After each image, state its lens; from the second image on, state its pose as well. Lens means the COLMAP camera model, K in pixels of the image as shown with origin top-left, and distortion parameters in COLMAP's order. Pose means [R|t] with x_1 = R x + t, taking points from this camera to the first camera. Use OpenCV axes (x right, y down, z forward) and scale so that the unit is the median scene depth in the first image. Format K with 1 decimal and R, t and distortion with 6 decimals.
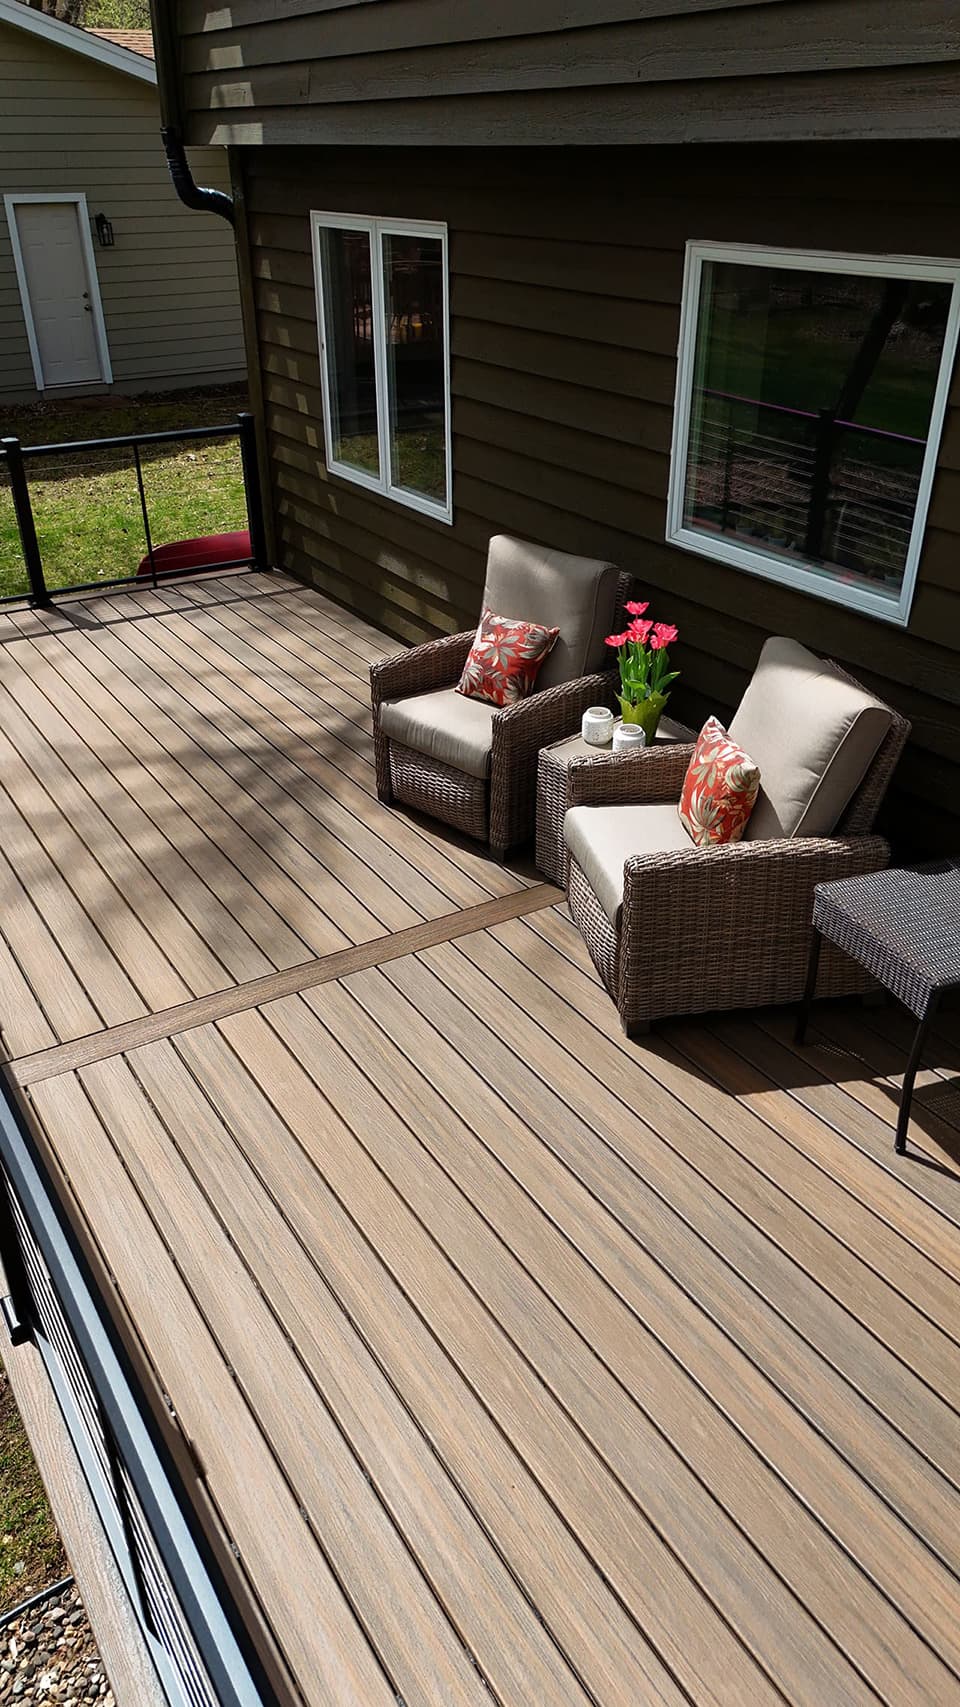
lens RADIAL K [[1276.3, 0, 472.0], [0, 1276.3, 820.7], [0, 0, 1]] dist [0.009991, 0.001272]
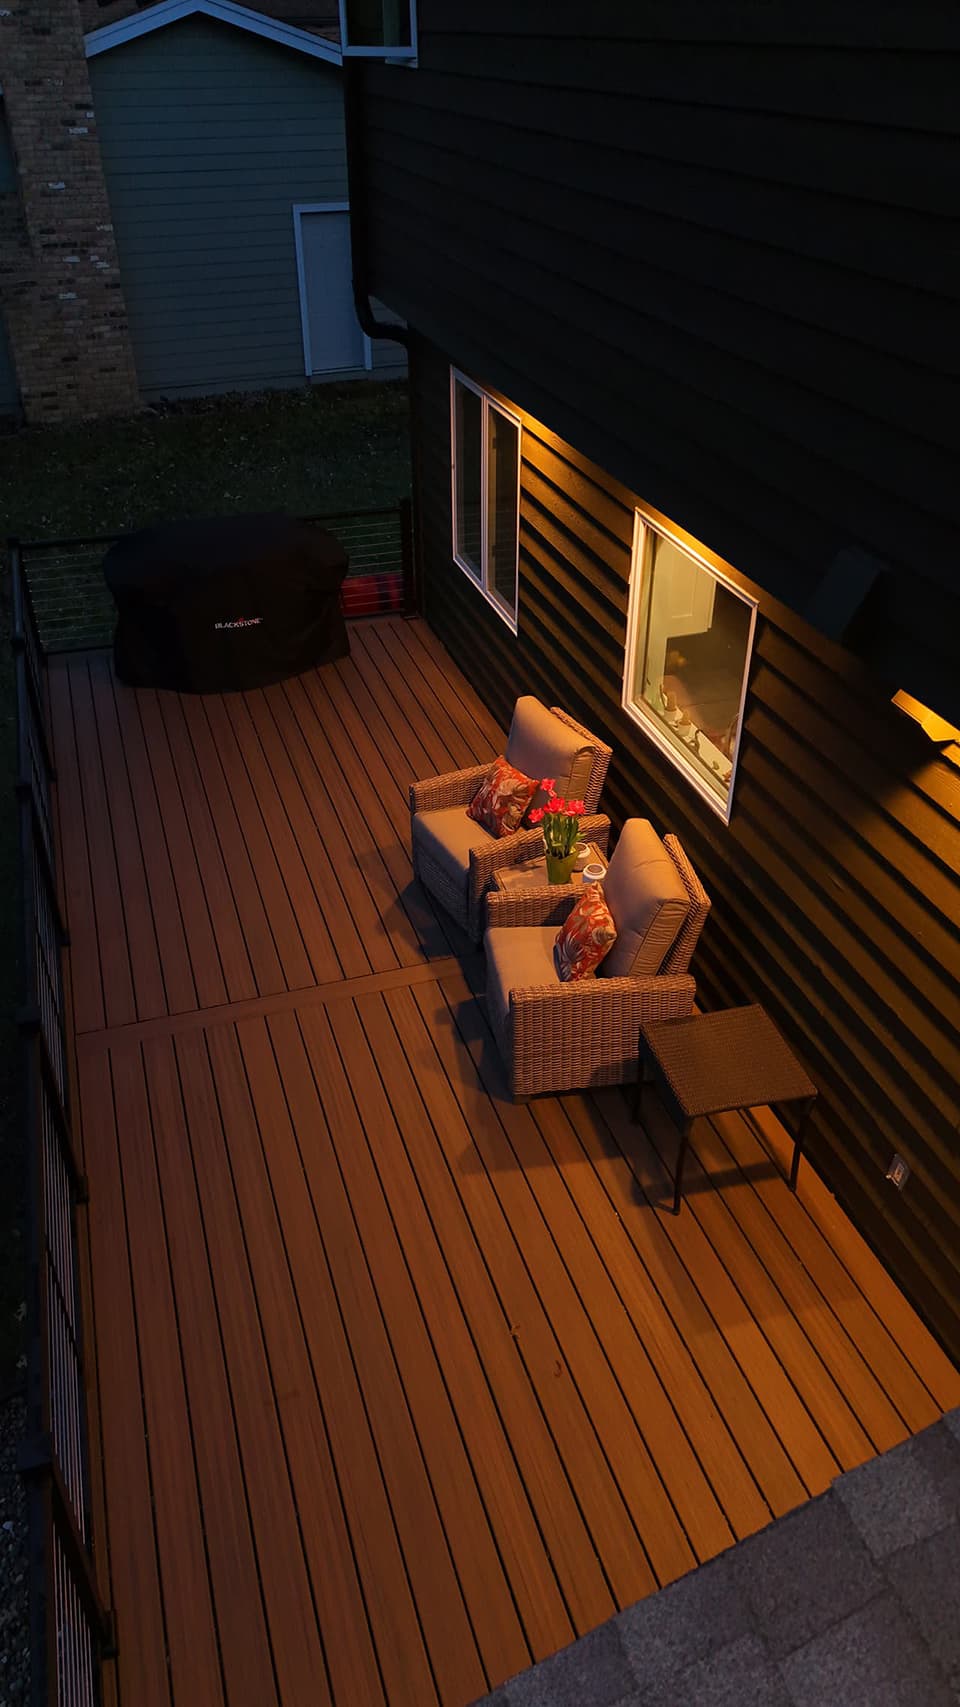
lens RADIAL K [[1276.3, 0, 472.0], [0, 1276.3, 820.7], [0, 0, 1]] dist [0.009991, 0.001272]
pose [[0.968482, 0.144007, -0.203235, 0.288480], [-0.128970, 0.987959, 0.085457, -0.215984], [0.213094, -0.056552, 0.975394, -0.293496]]
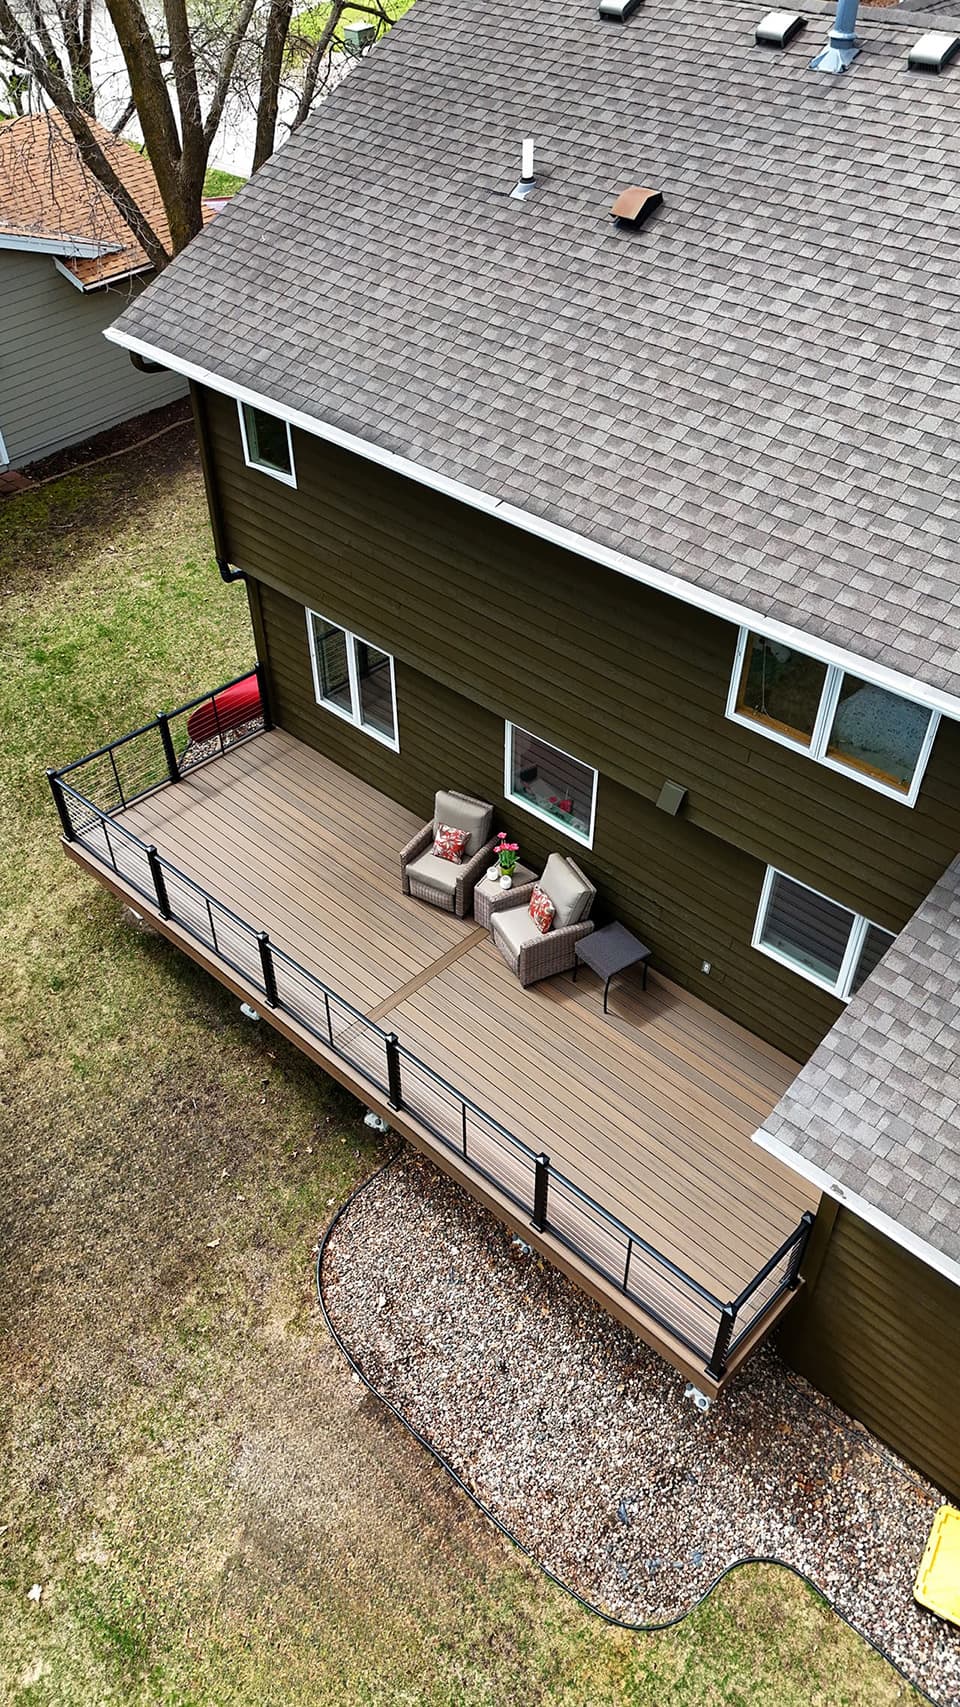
lens RADIAL K [[1263.2, 0, 480.0], [0, 1263.2, 853.5], [0, 0, 1]] dist [0.007597, 0.000277]
pose [[0.965795, -0.173083, 0.193085, -0.452981], [0.118256, 0.956674, 0.266065, -0.850645], [-0.230771, -0.234130, 0.944419, -1.600373]]
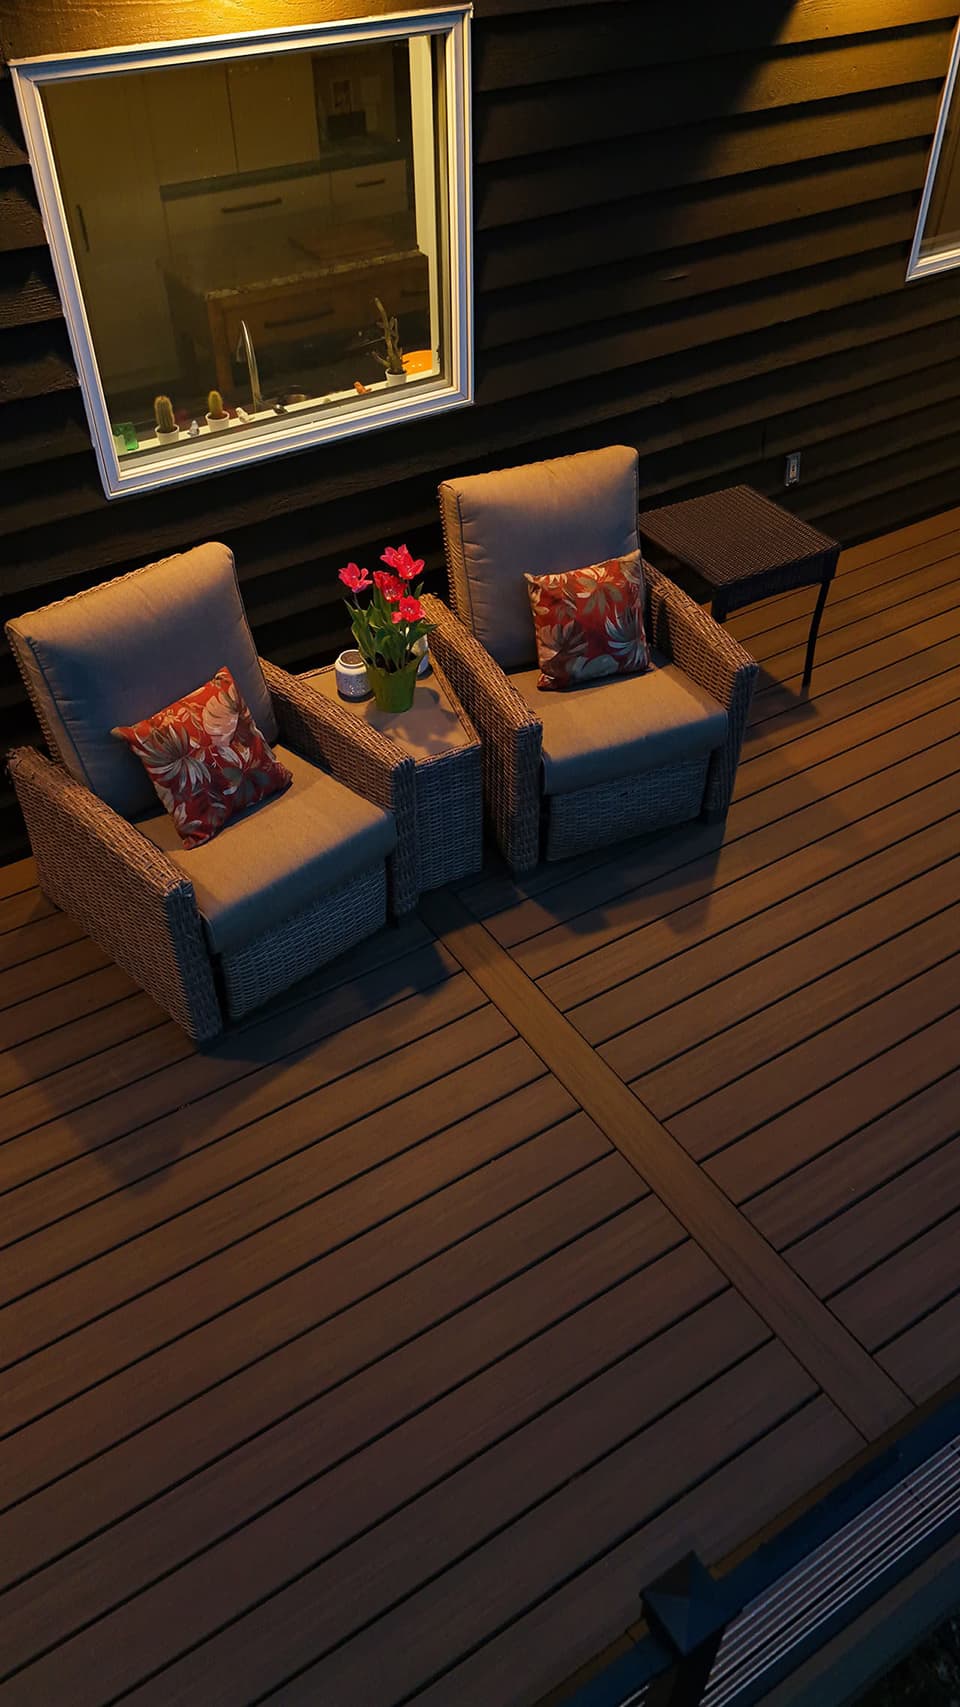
lens RADIAL K [[1263.2, 0, 480.0], [0, 1263.2, 853.5], [0, 0, 1]] dist [0.007597, 0.000277]
pose [[-0.028009, -0.657732, 0.752731, -0.507003], [0.476749, 0.653074, 0.588392, -0.425062], [-0.878593, 0.375344, 0.295281, 0.716412]]
